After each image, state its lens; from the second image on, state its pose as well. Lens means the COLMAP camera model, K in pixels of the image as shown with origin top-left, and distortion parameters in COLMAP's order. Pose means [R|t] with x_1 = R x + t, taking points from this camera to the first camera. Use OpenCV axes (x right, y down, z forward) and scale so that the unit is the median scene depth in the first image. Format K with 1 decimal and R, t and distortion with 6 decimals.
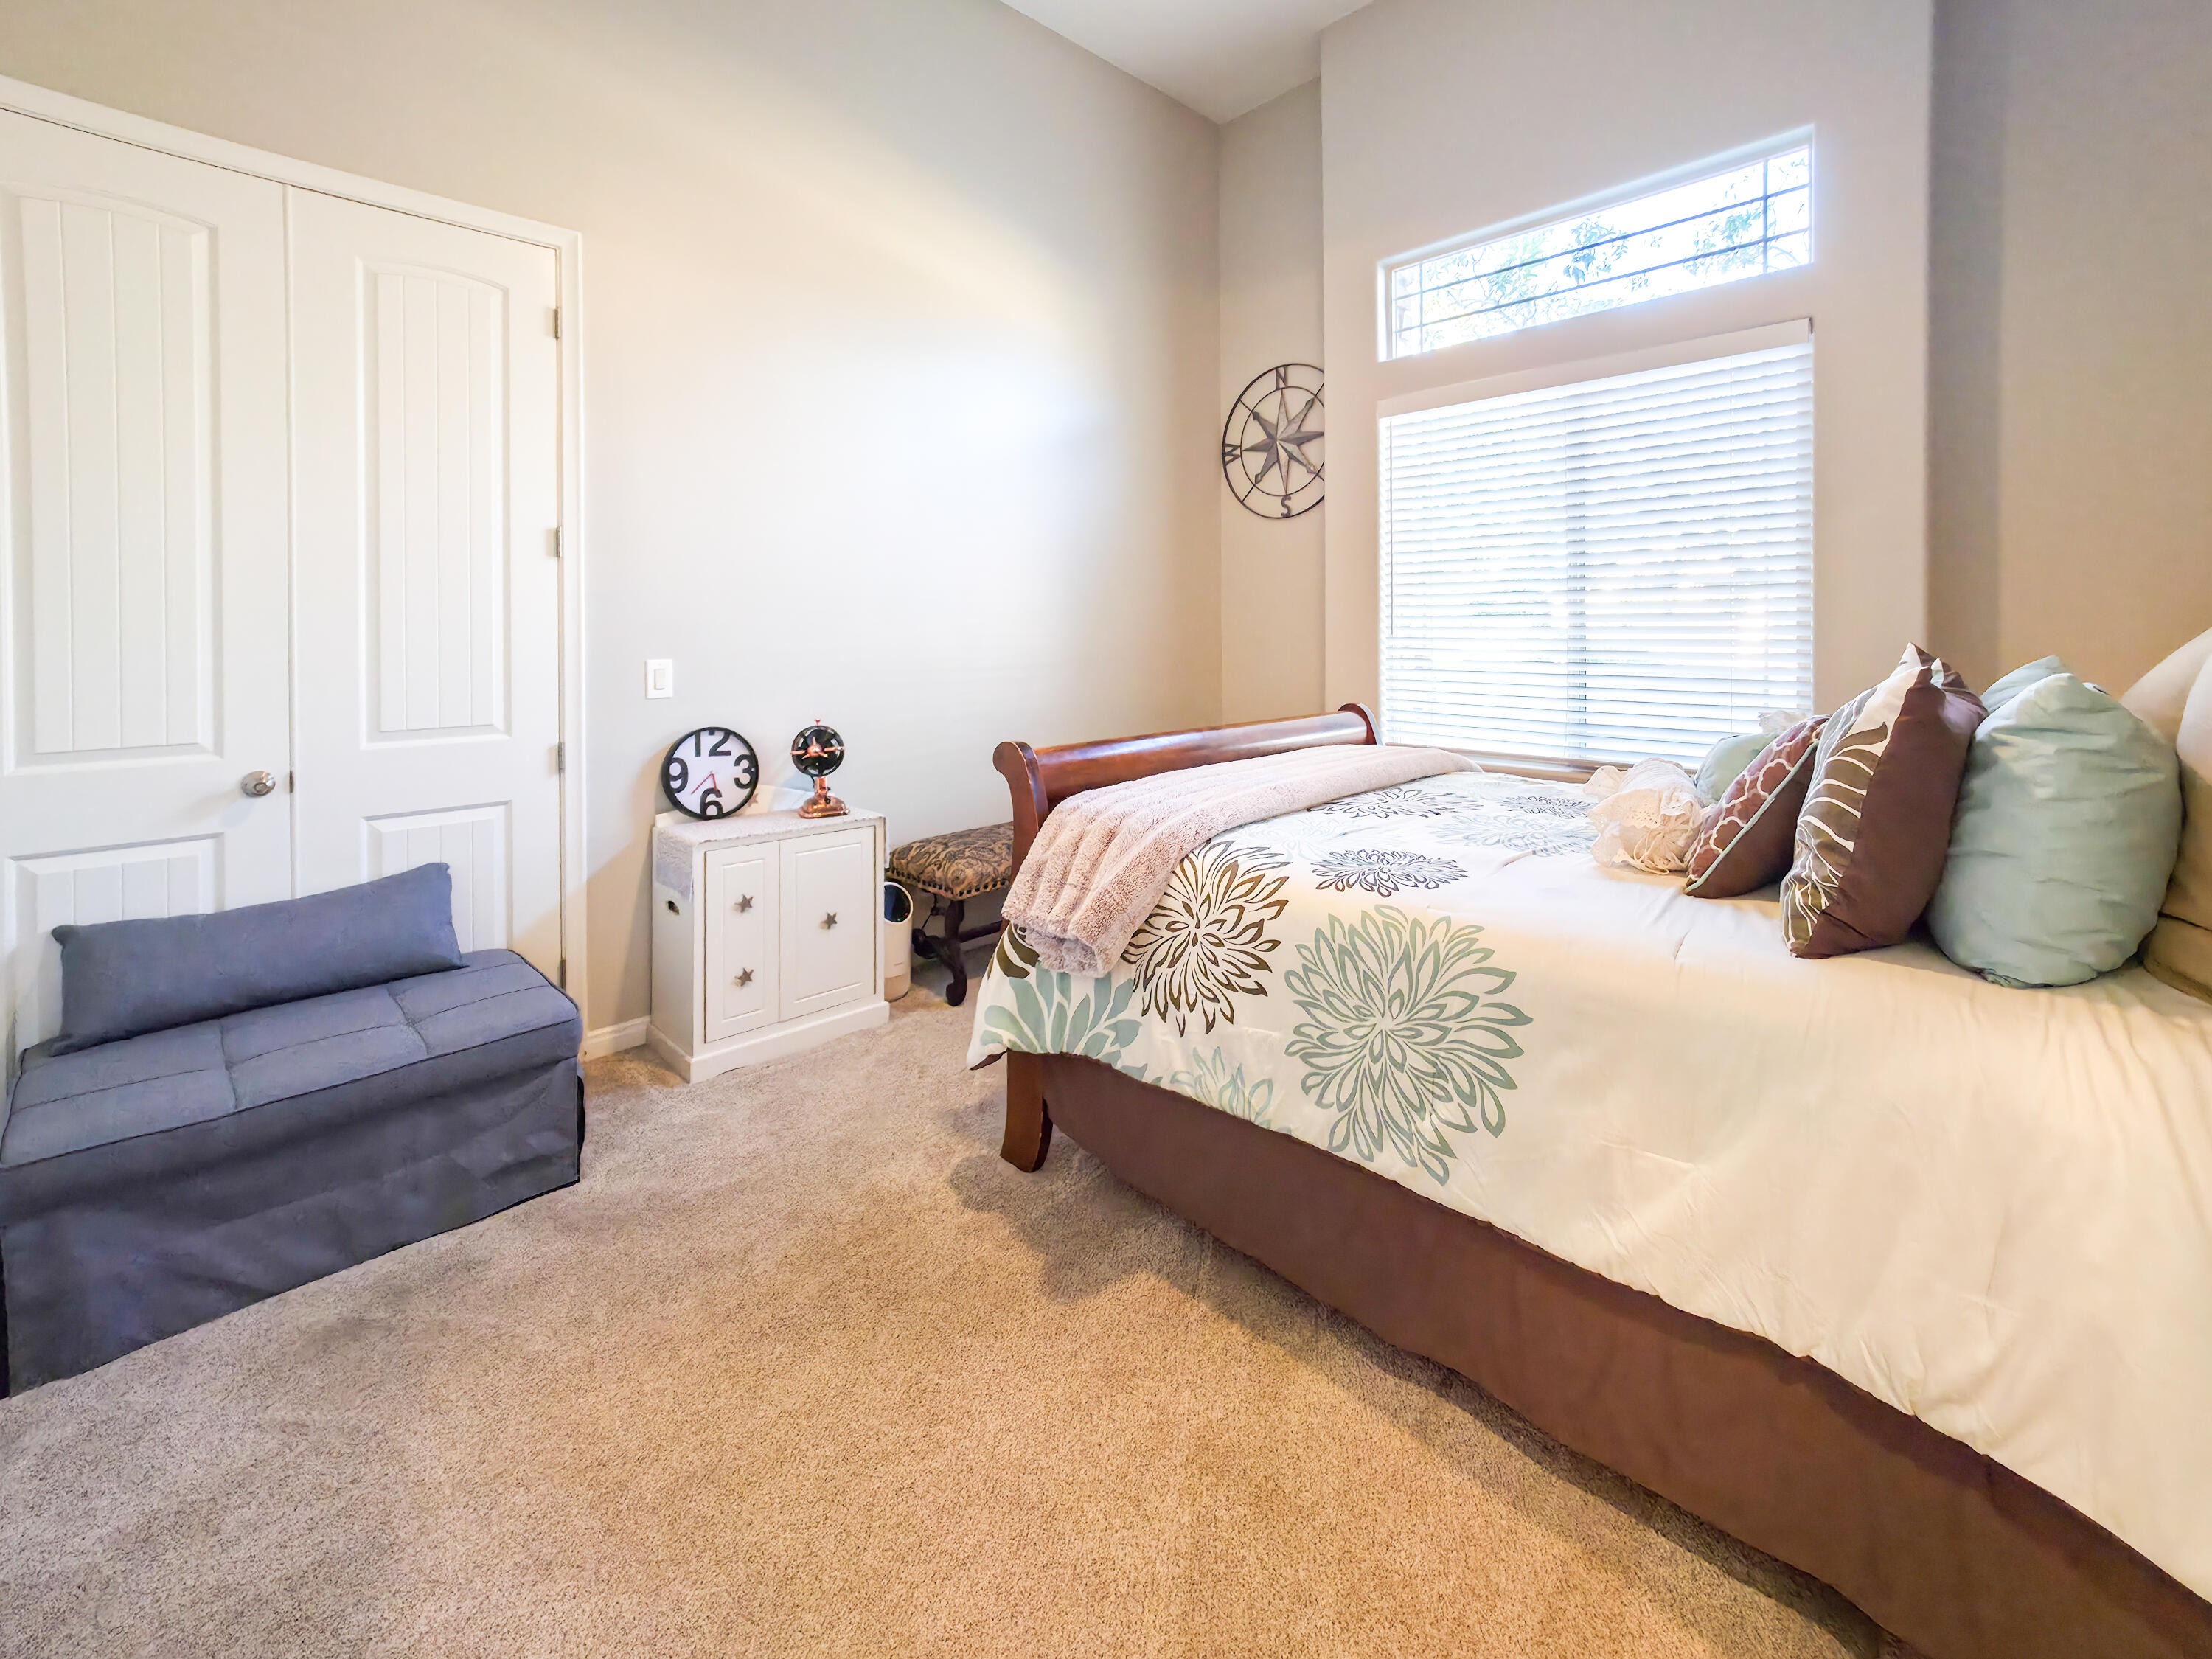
lens RADIAL K [[891.8, 0, 1105.1], [0, 891.8, 869.9], [0, 0, 1]] dist [0.000380, -0.000075]
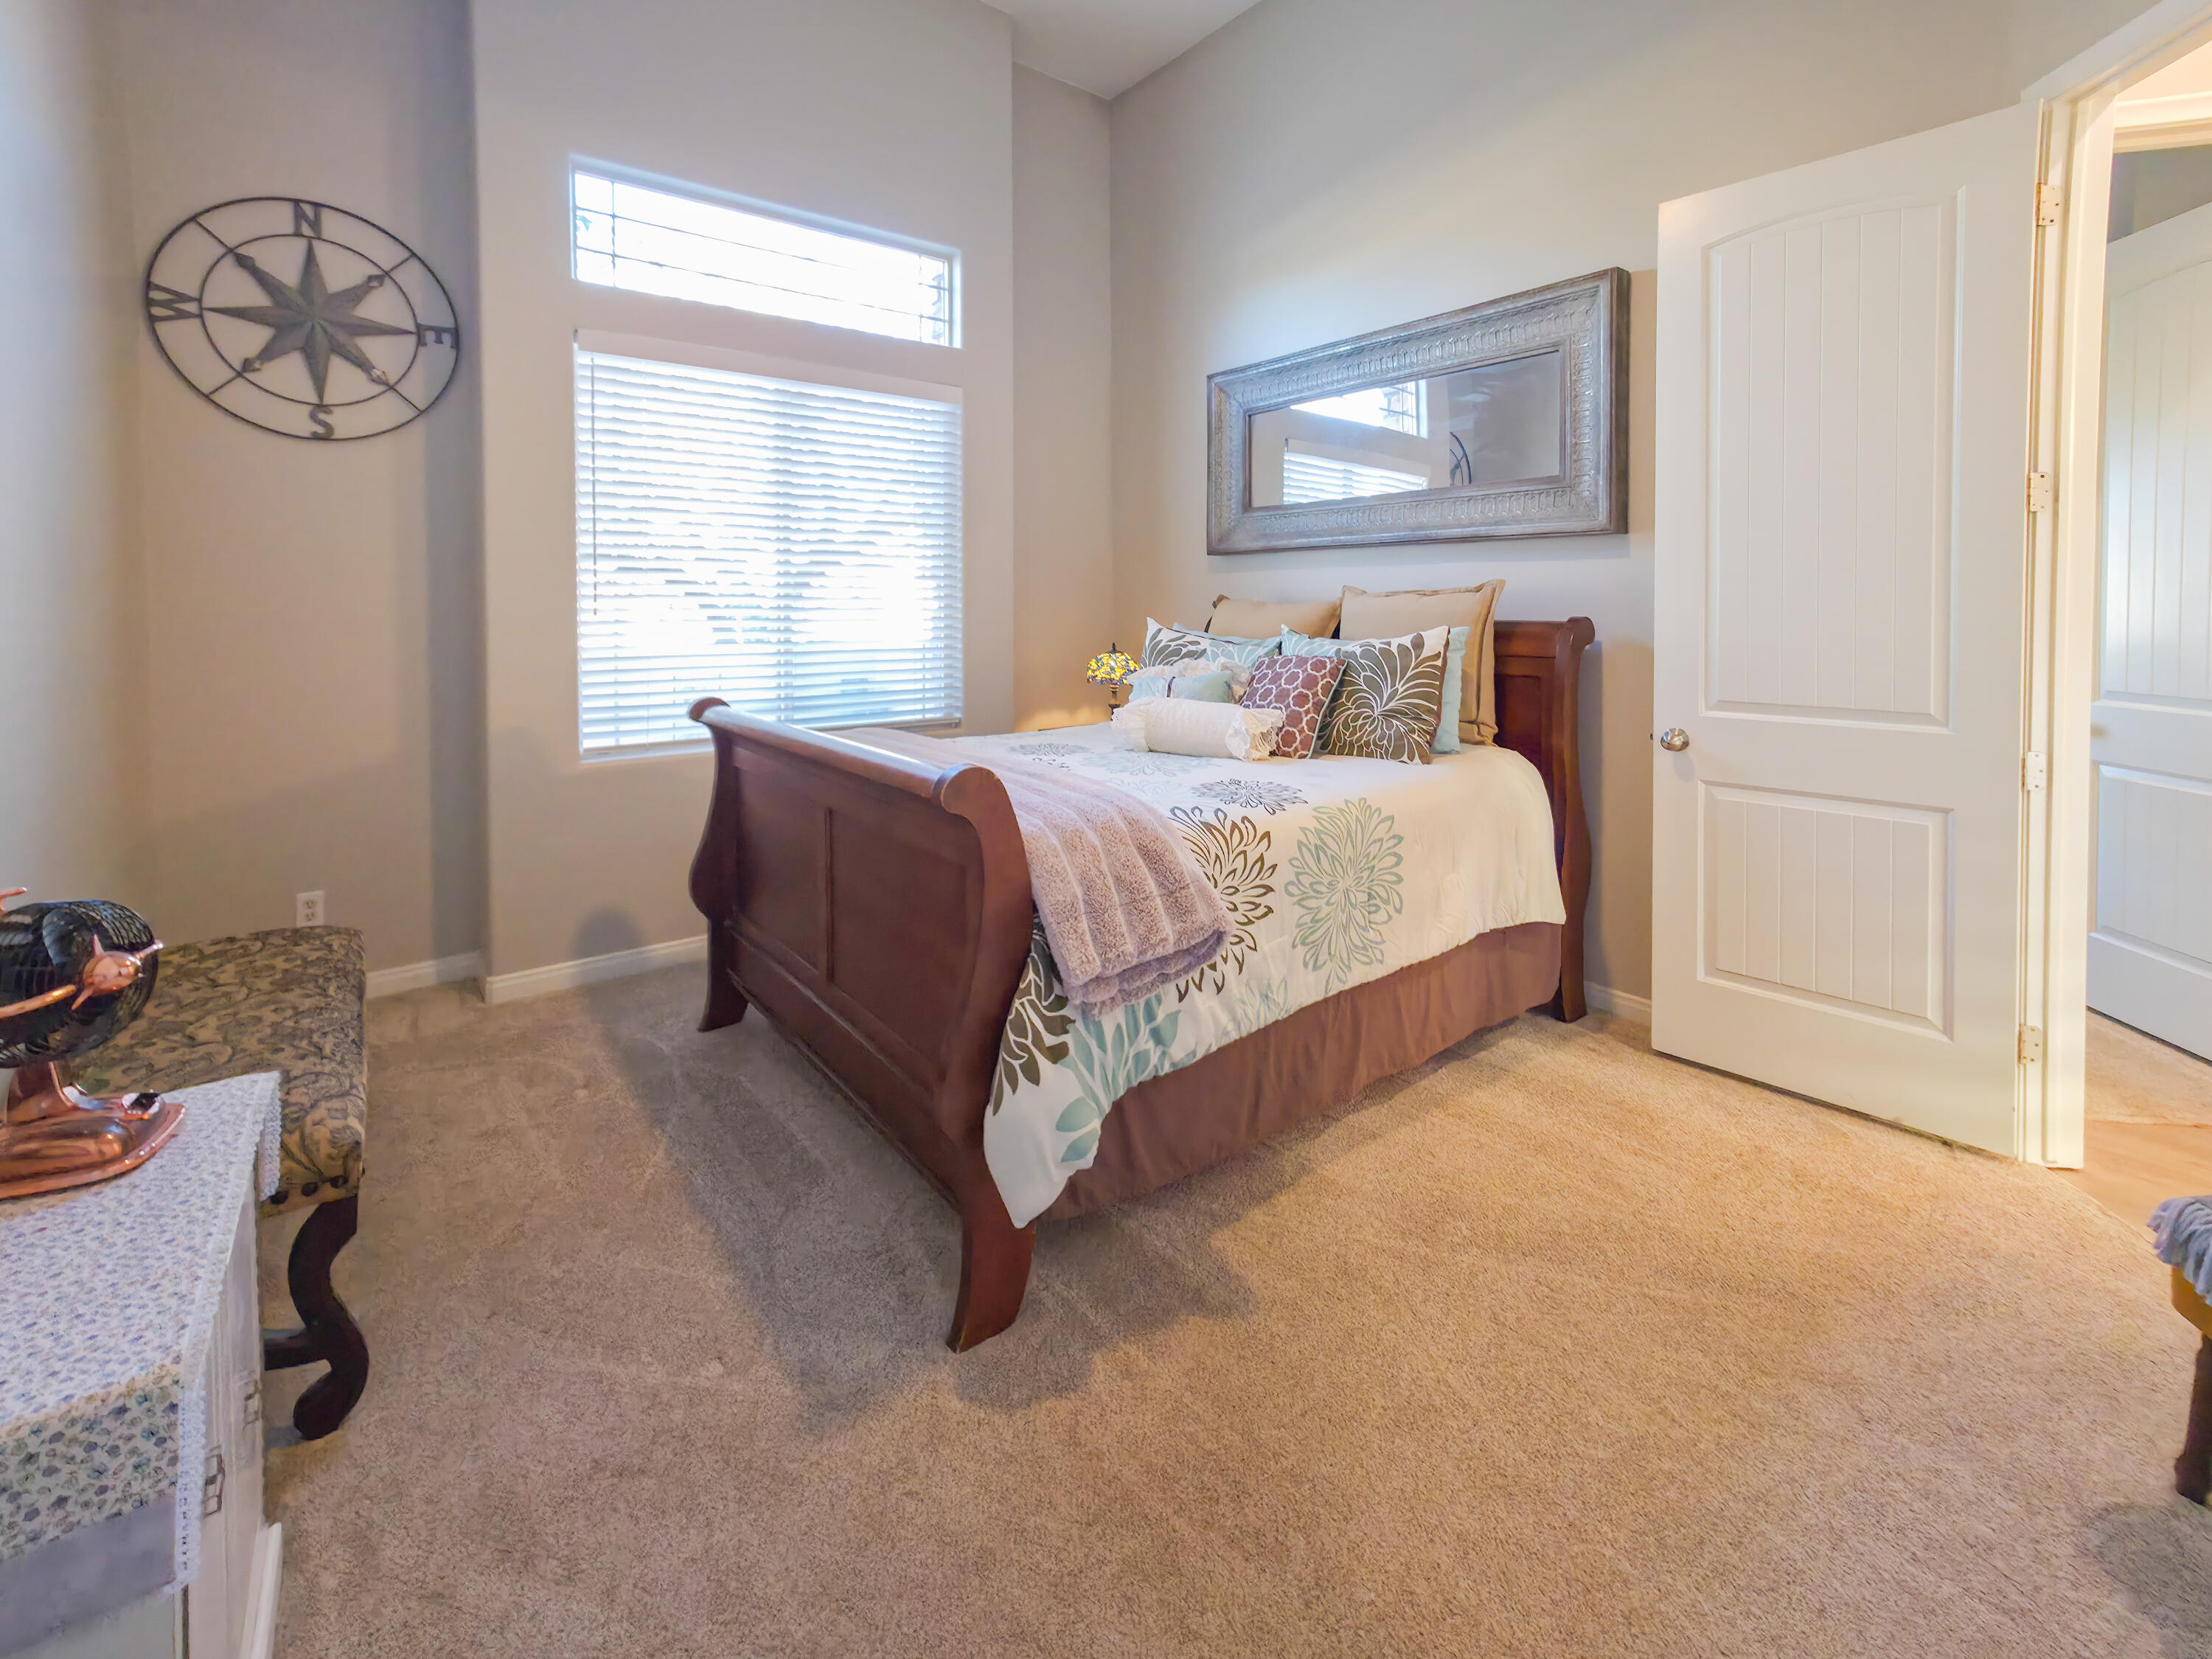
lens RADIAL K [[895.0, 0, 1104.1], [0, 895.0, 829.6], [0, 0, 1]] dist [0.000559, 0.000330]
pose [[0.146981, -0.237248, 0.960266, -0.844587], [0.259309, 0.946098, 0.194057, -0.221489], [-0.954545, 0.220483, 0.200579, 0.813838]]
